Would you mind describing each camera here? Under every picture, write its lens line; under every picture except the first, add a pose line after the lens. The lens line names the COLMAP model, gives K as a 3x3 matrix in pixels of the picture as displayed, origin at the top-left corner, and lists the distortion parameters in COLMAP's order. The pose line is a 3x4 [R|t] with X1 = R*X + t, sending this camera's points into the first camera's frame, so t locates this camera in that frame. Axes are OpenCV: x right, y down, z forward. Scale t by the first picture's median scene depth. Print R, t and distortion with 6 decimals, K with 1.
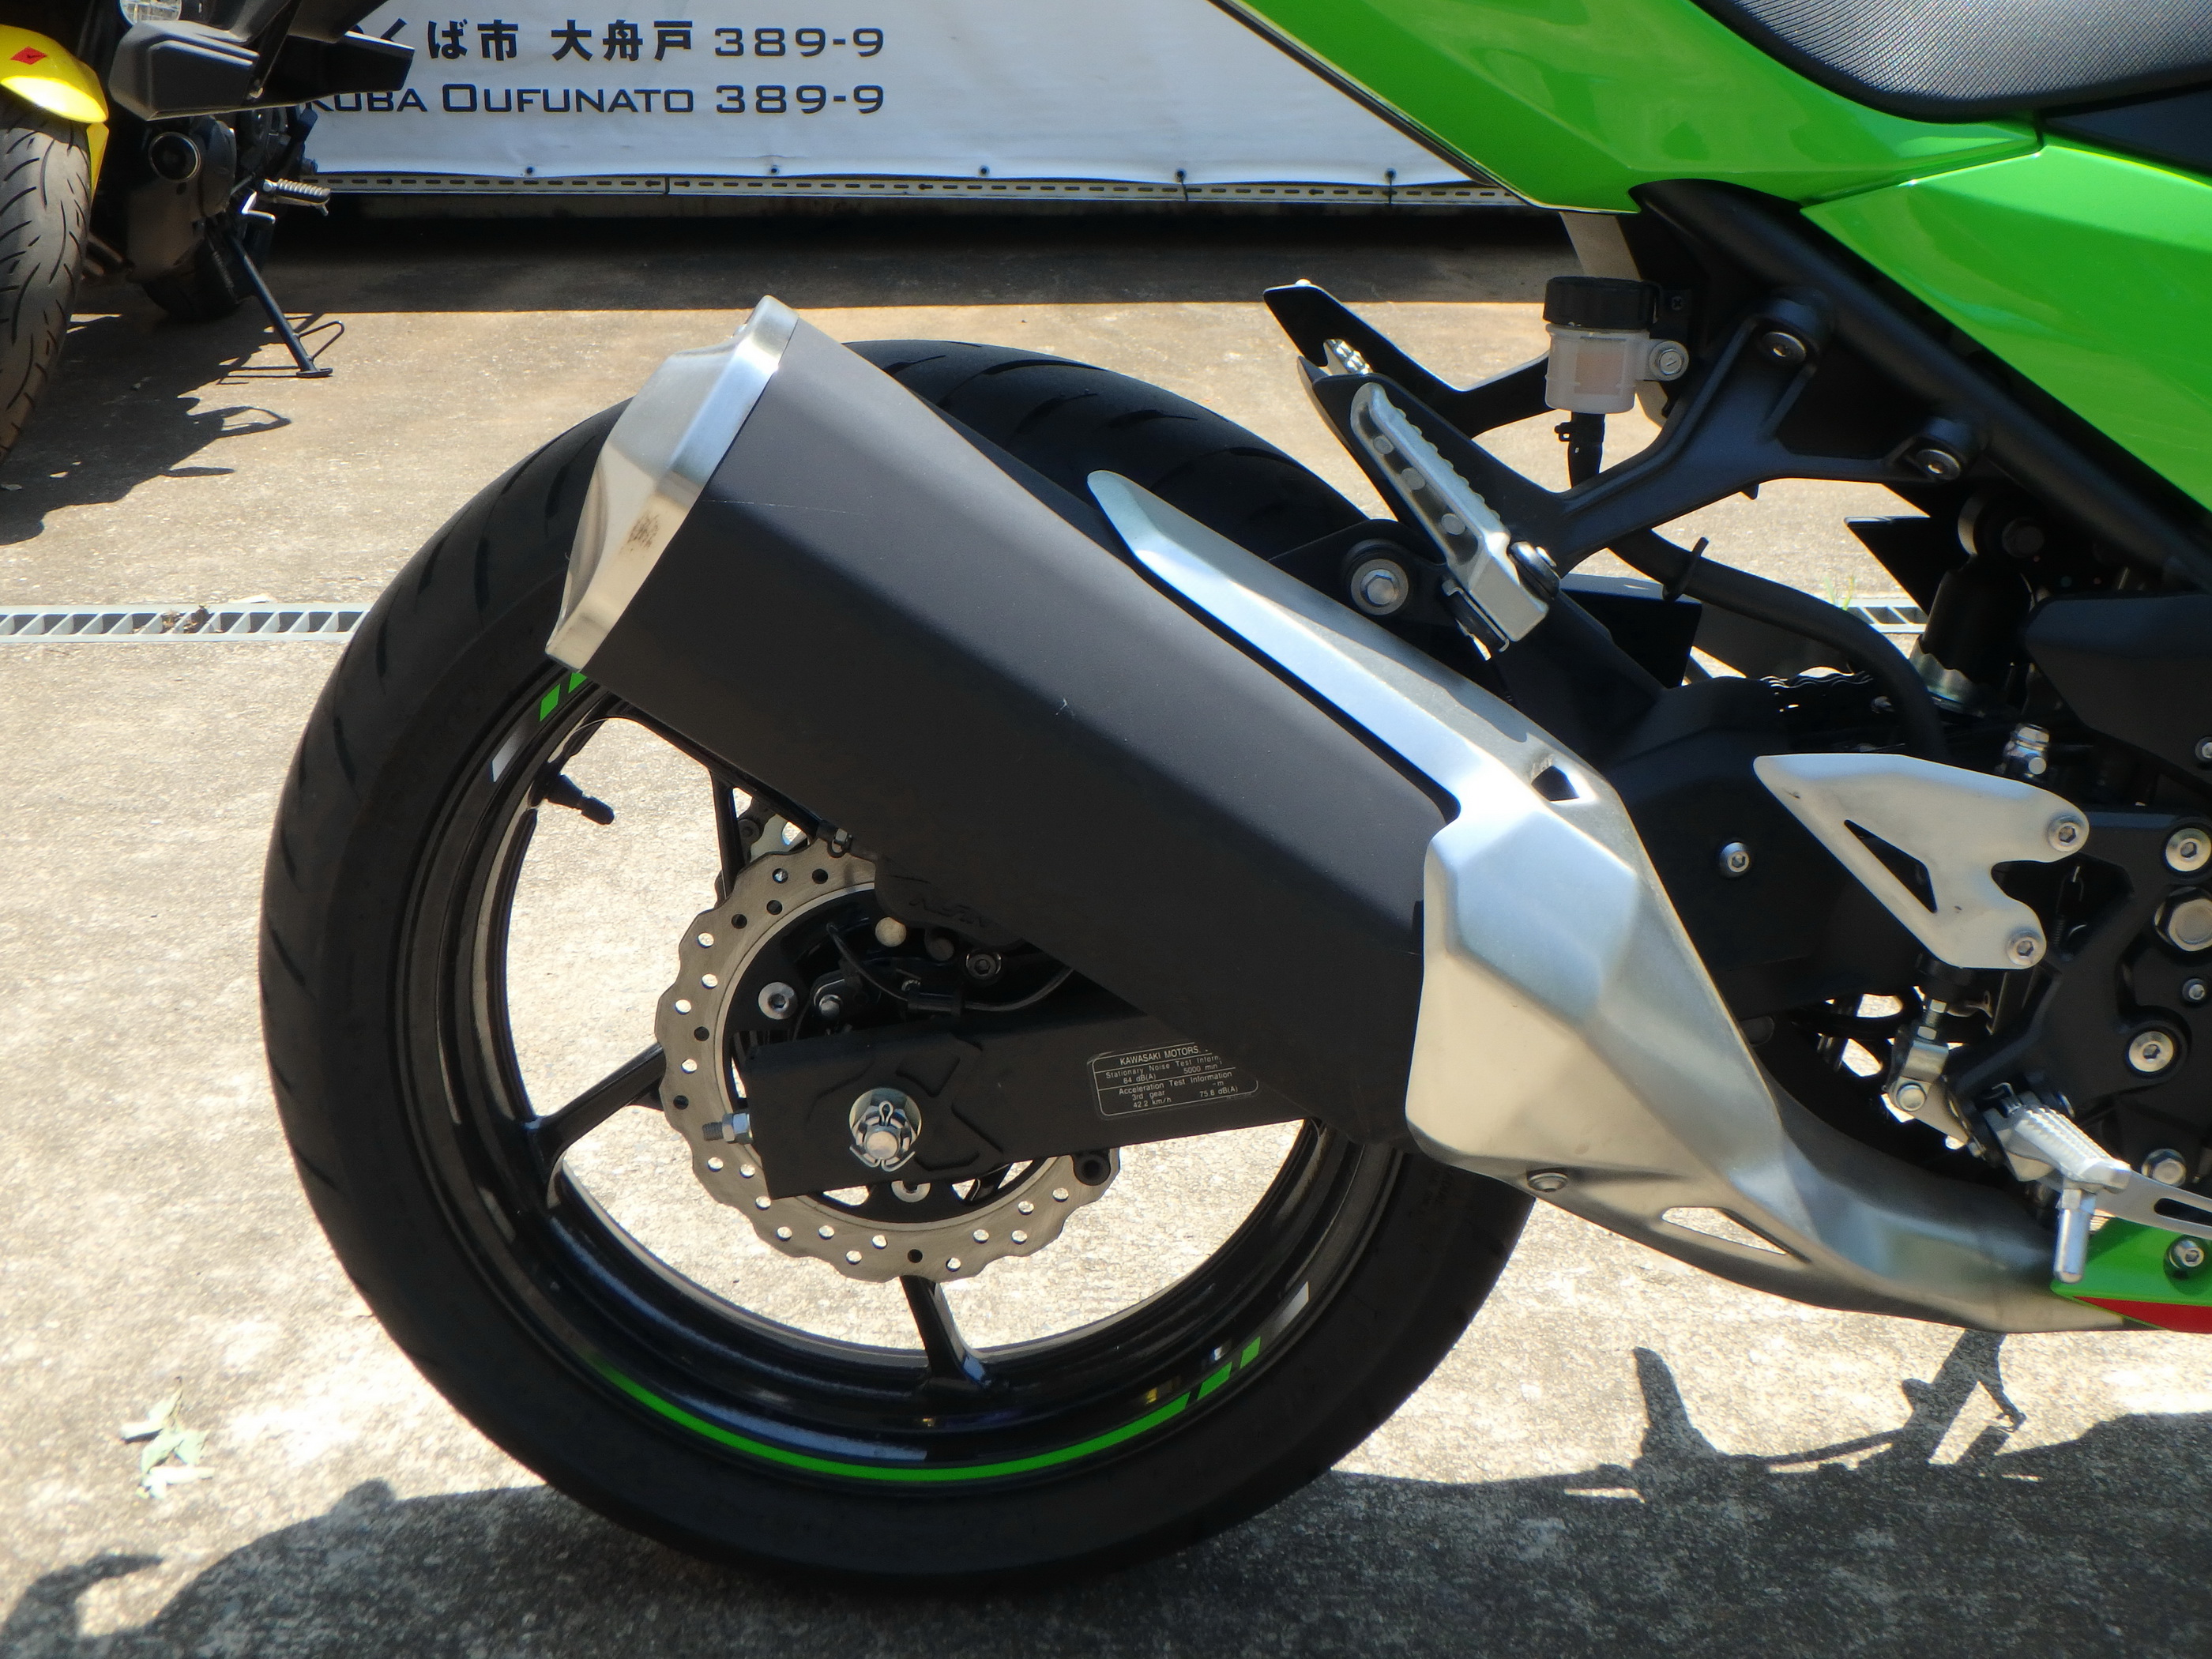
lens RADIAL K [[2616.3, 0, 1073.0], [0, 2616.3, 789.0], [0, 0, 1]] dist [-0.019566, 0.000000]
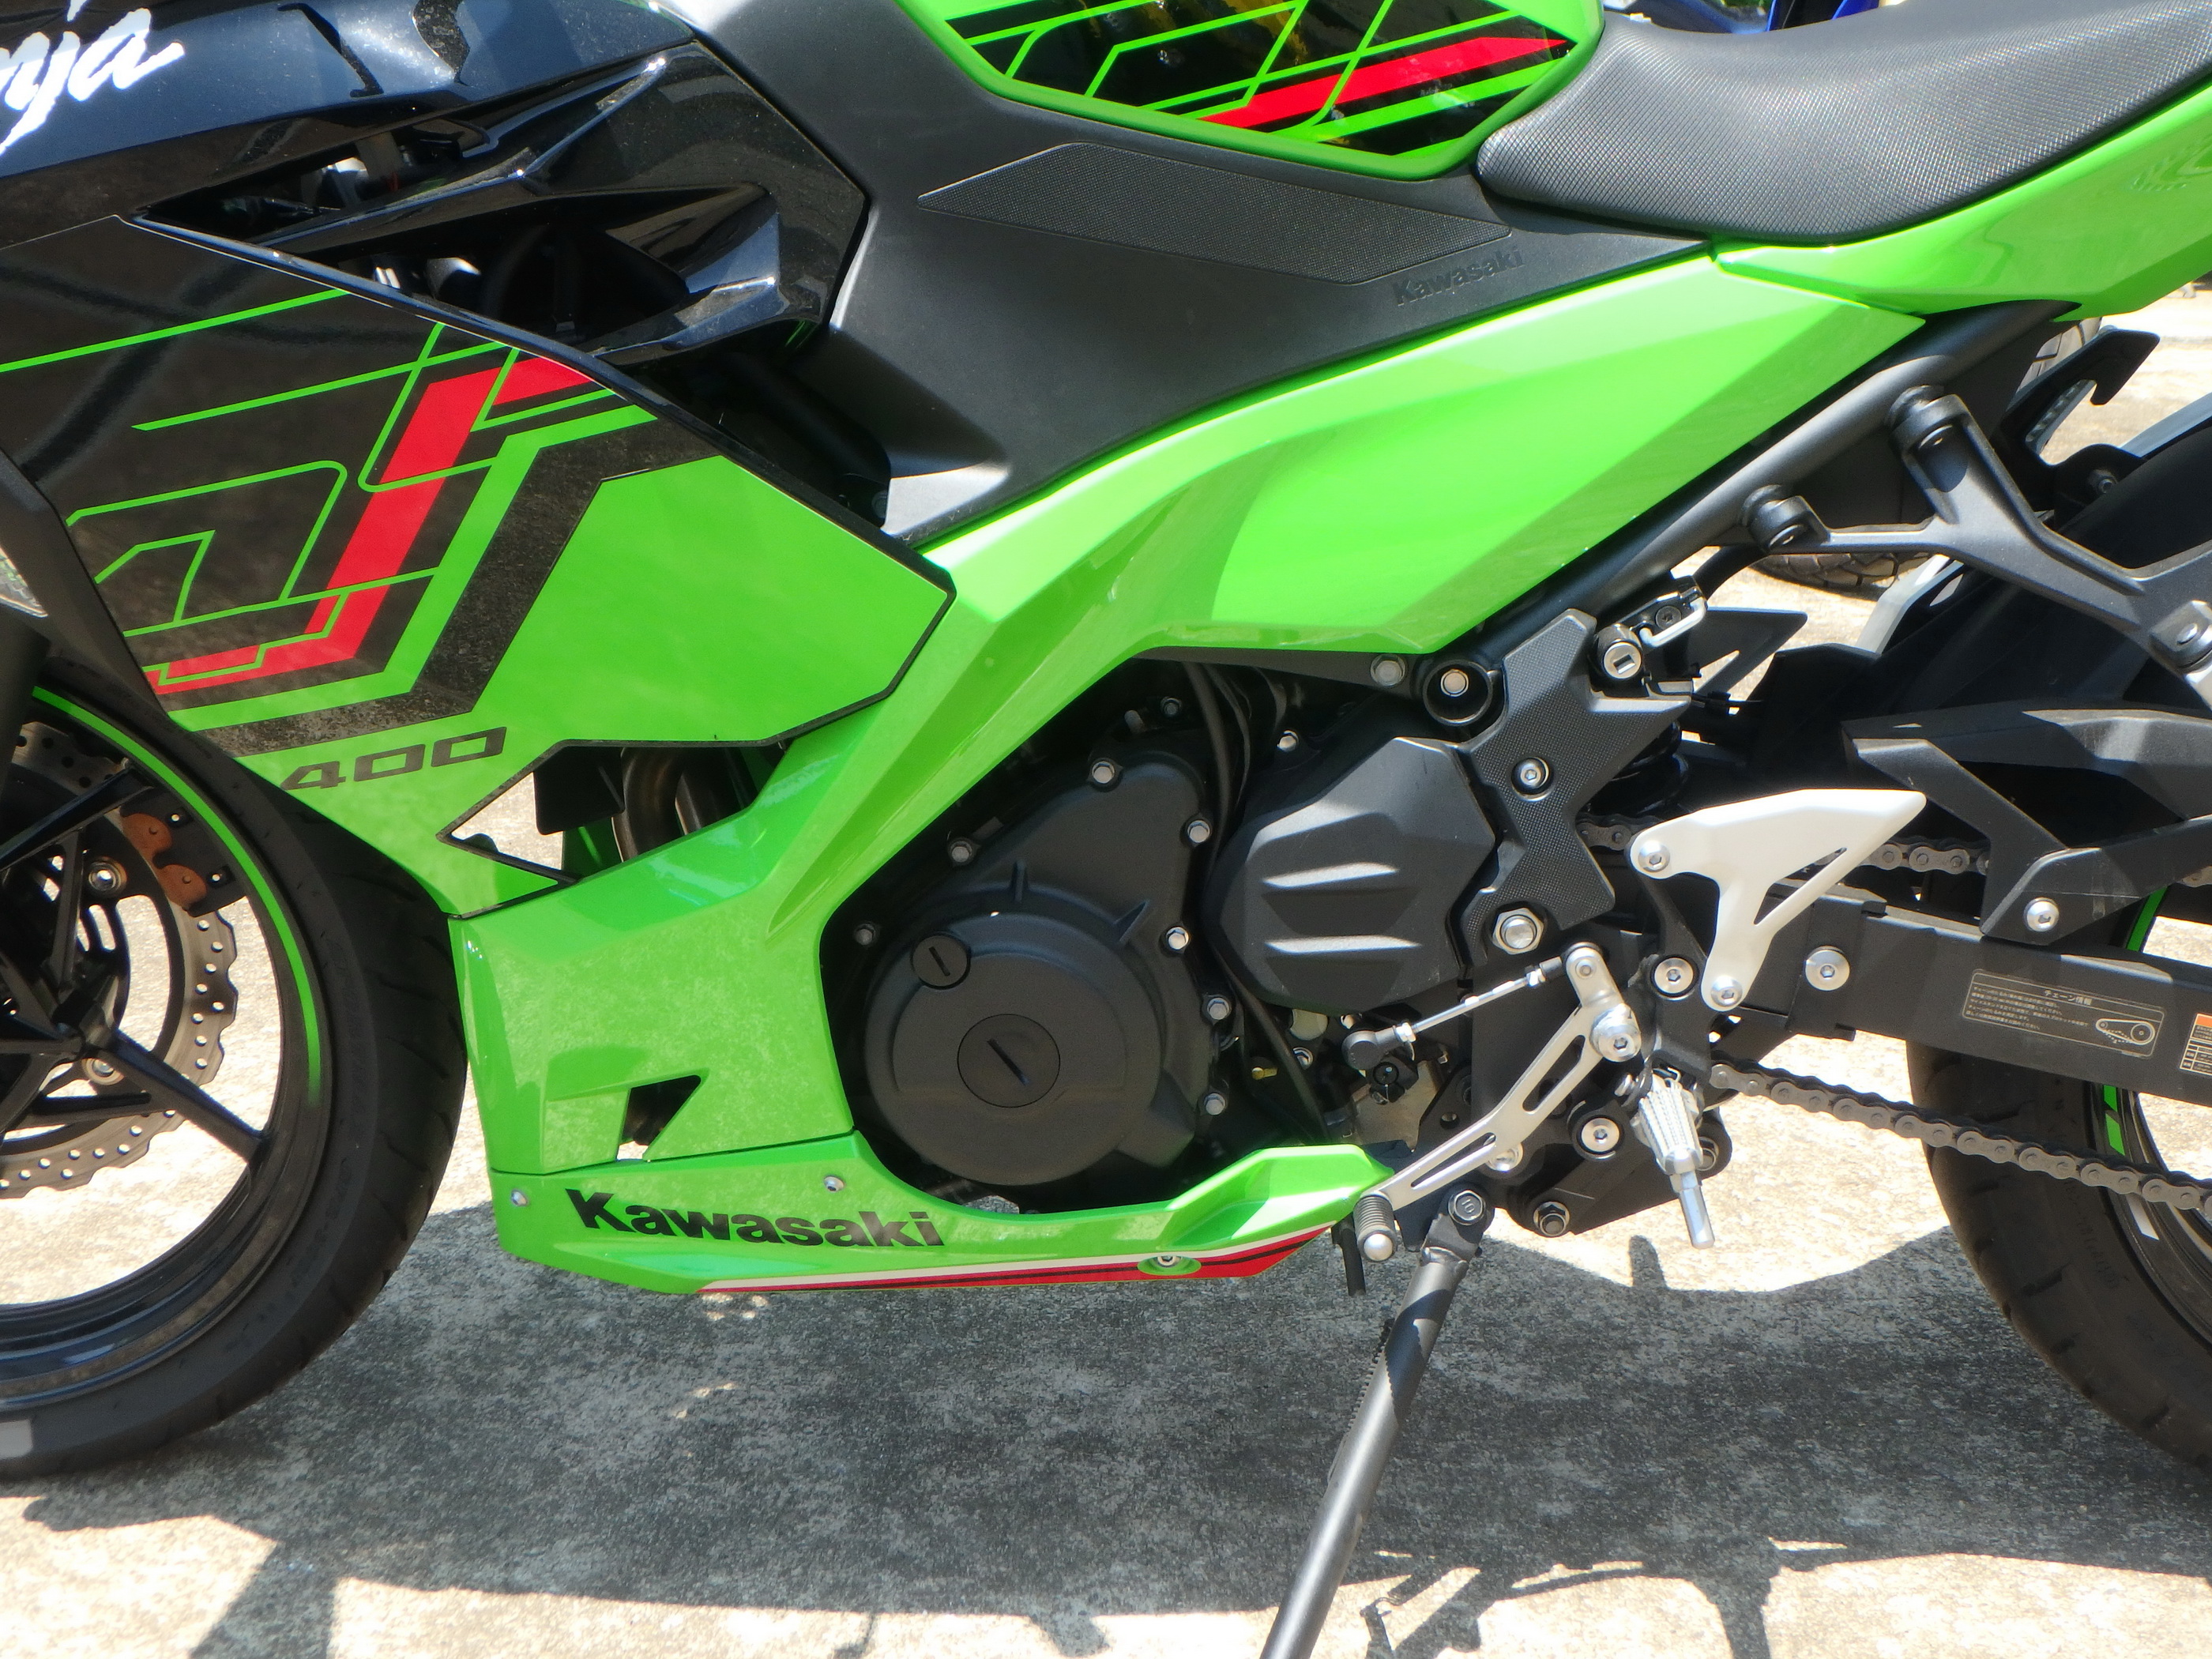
lens RADIAL K [[2874.4, 0, 1106.9], [0, 2874.4, 842.0], [0, 0, 1]] dist [-0.005856, 0.000000]
pose [[-0.999574, 0.002358, 0.029093, 0.450545], [0.019482, 0.796093, 0.604861, -0.648396], [-0.021734, 0.605170, -0.795800, 1.756945]]
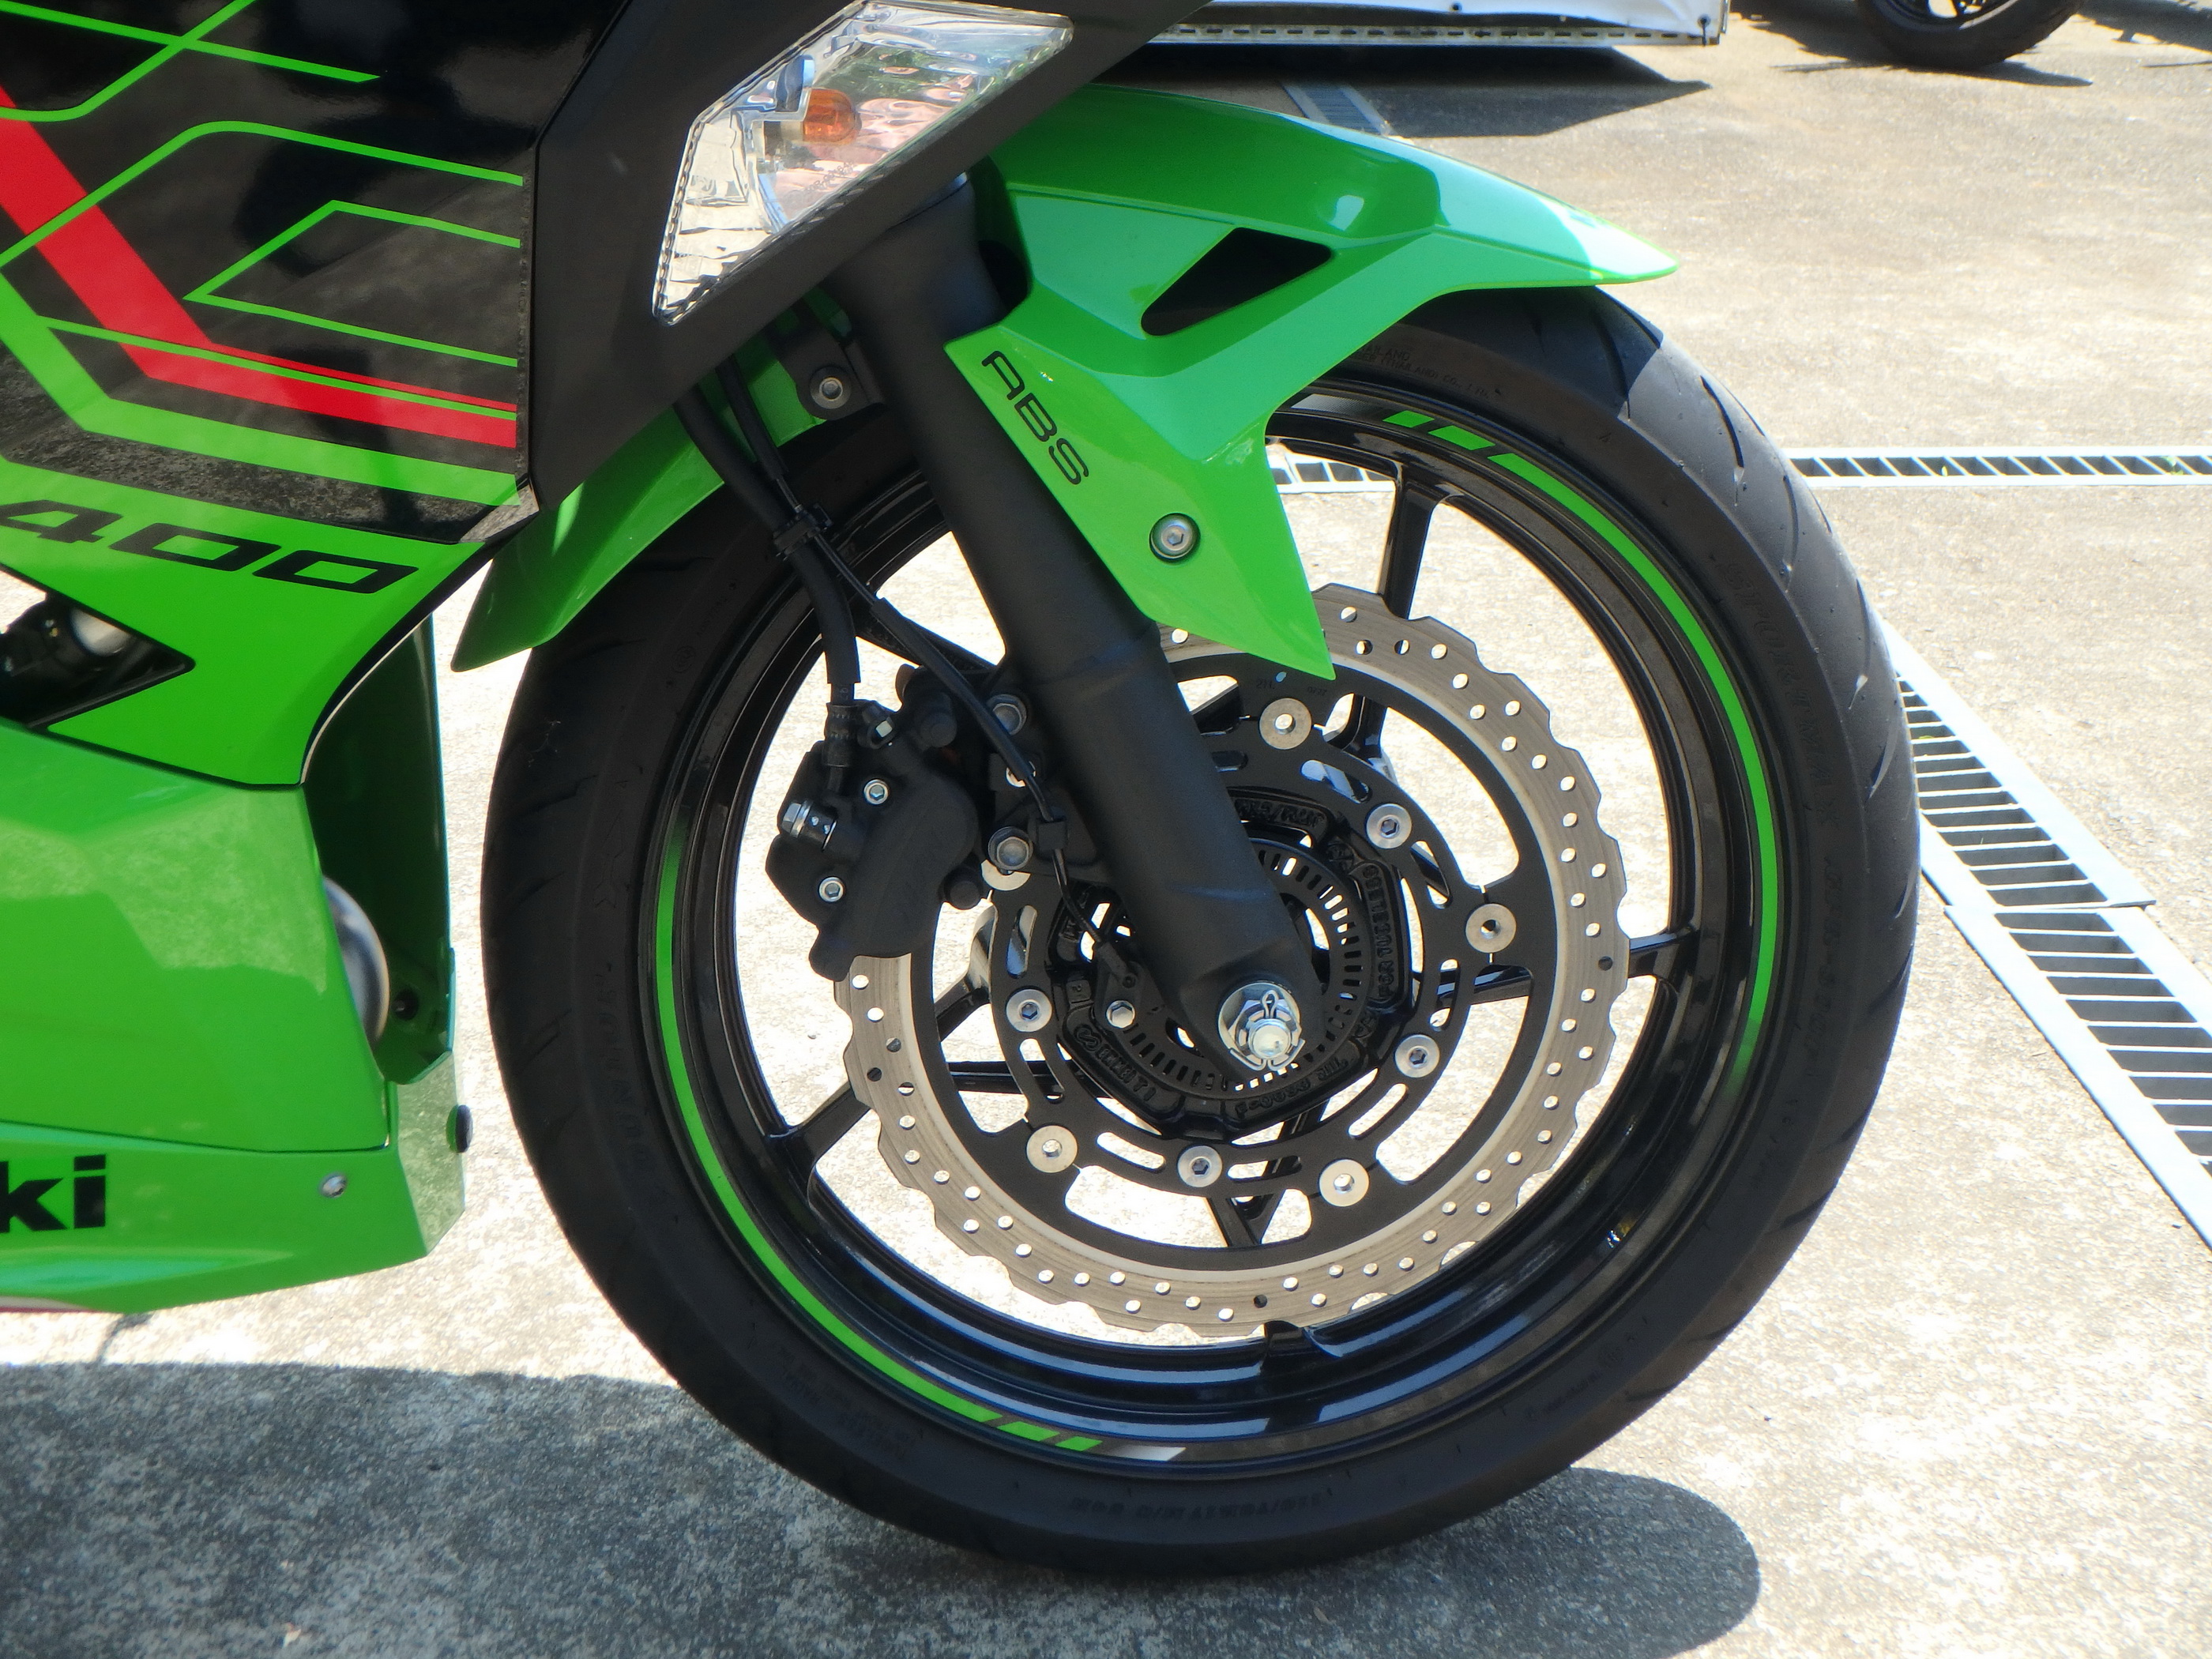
lens RADIAL K [[2874.4, 0, 1017.7], [0, 2874.4, 772.7], [0, 0, 1]] dist [-0.005856, 0.000000]
pose [[0.999432, -0.022411, 0.025180, 0.881849], [0.021673, 0.999338, 0.029206, 0.018728], [-0.025818, -0.028644, 0.999256, 0.025721]]
